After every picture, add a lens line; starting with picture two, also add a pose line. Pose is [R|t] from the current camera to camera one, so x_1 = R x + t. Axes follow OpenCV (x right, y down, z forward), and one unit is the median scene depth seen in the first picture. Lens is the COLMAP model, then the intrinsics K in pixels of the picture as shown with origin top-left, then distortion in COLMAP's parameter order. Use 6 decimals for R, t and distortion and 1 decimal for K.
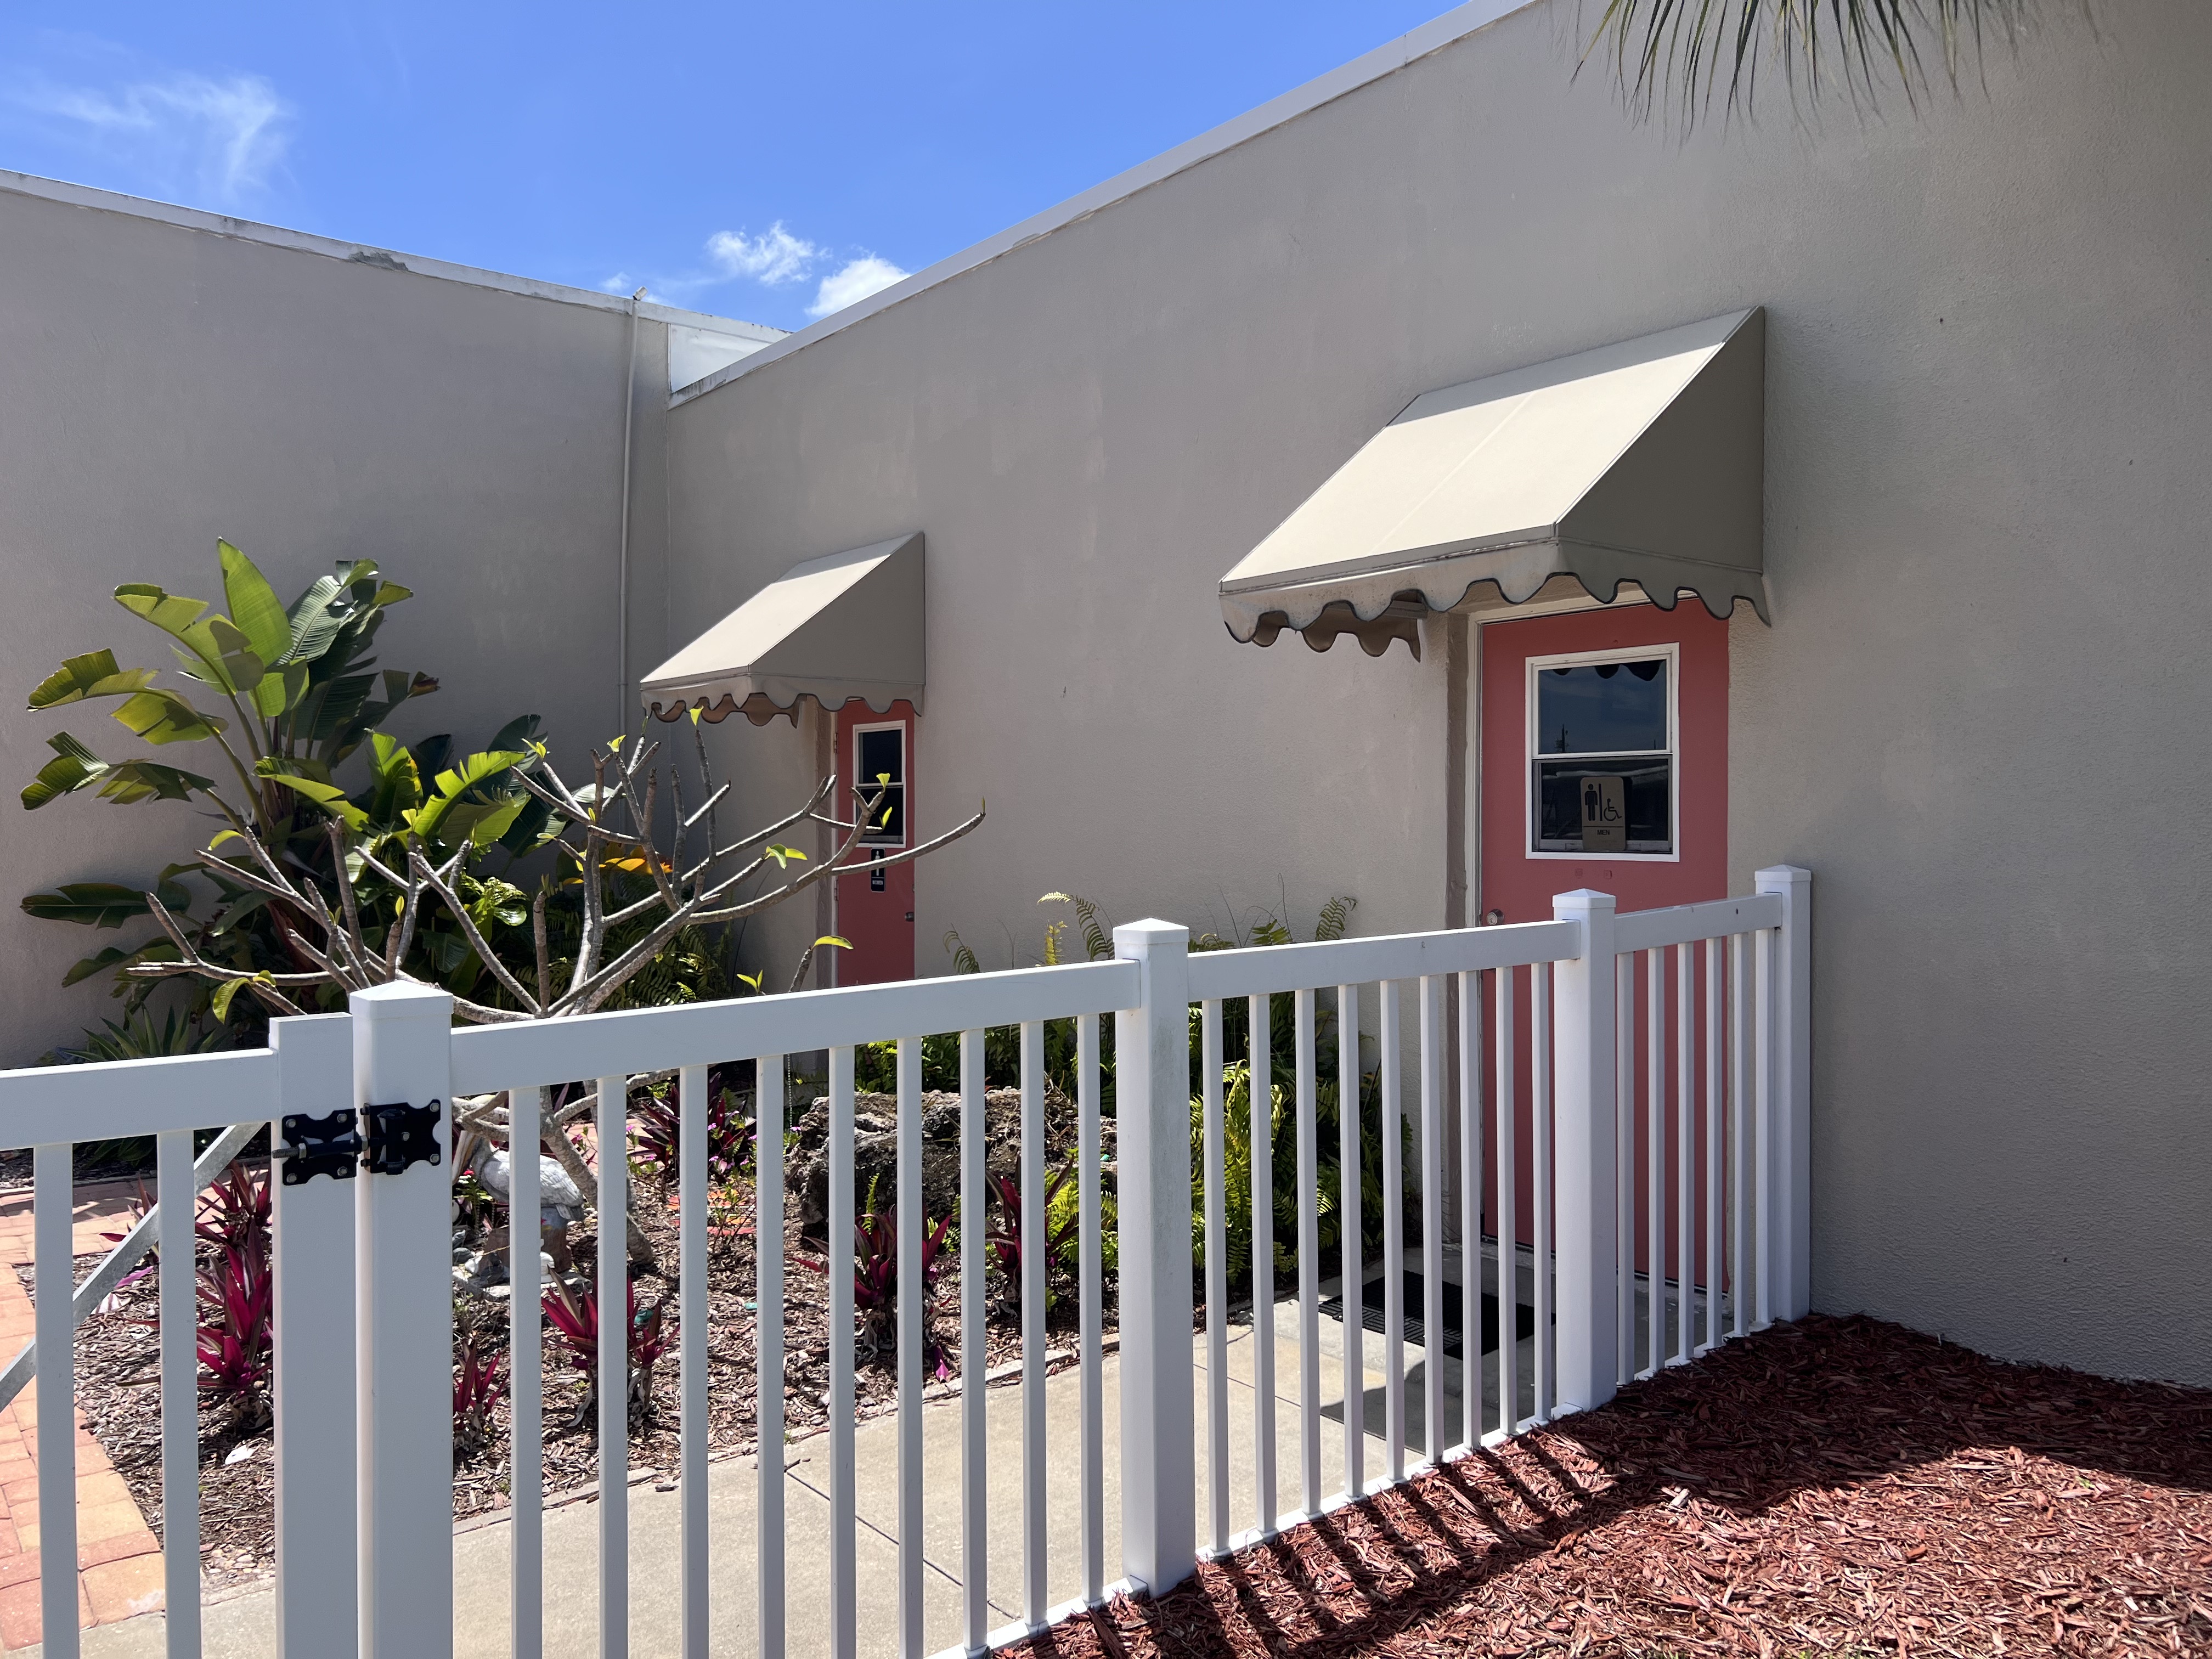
lens RADIAL K [[1664.1, 0, 1122.4], [0, 1664.1, 839.0], [0, 0, 1]] dist [0.035210, -0.030968]
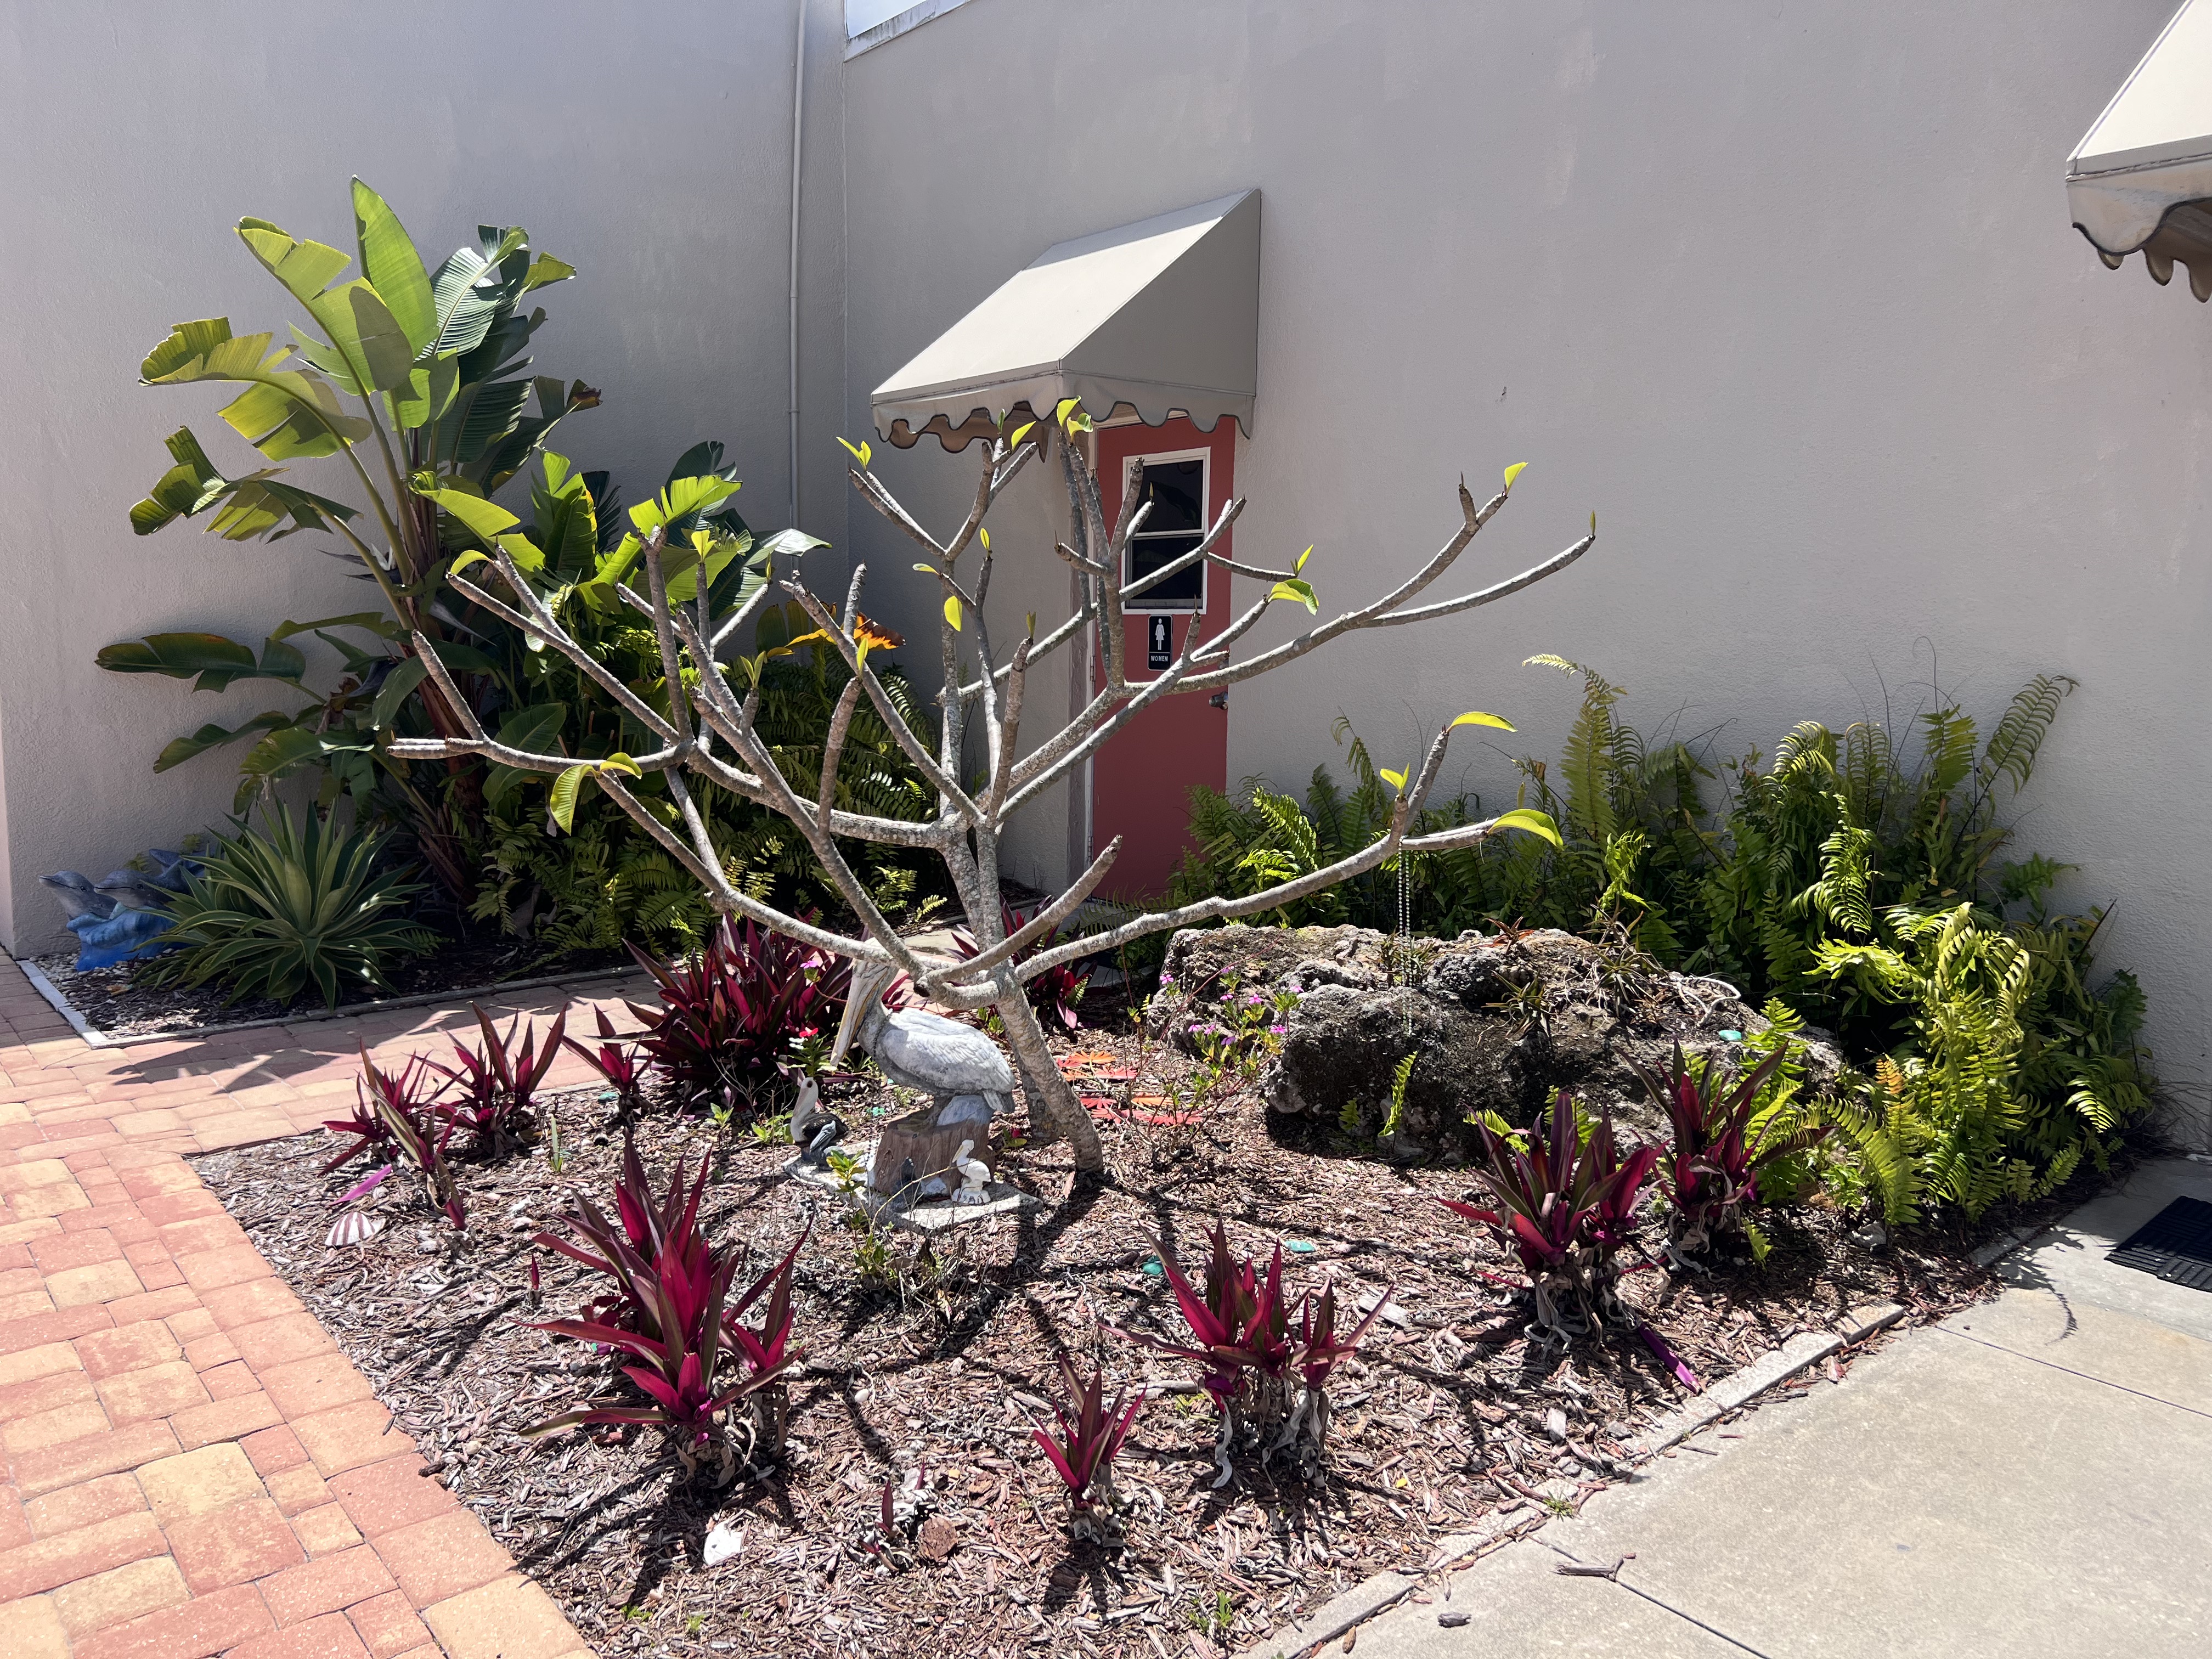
lens RADIAL K [[1664.1, 0, 1092.3], [0, 1664.1, 817.9], [0, 0, 1]] dist [0.035210, -0.030968]
pose [[0.999905, 0.010629, 0.008827, -0.209940], [-0.011508, 0.994252, 0.106444, 0.020705], [-0.007645, -0.106535, 0.994280, 0.223042]]
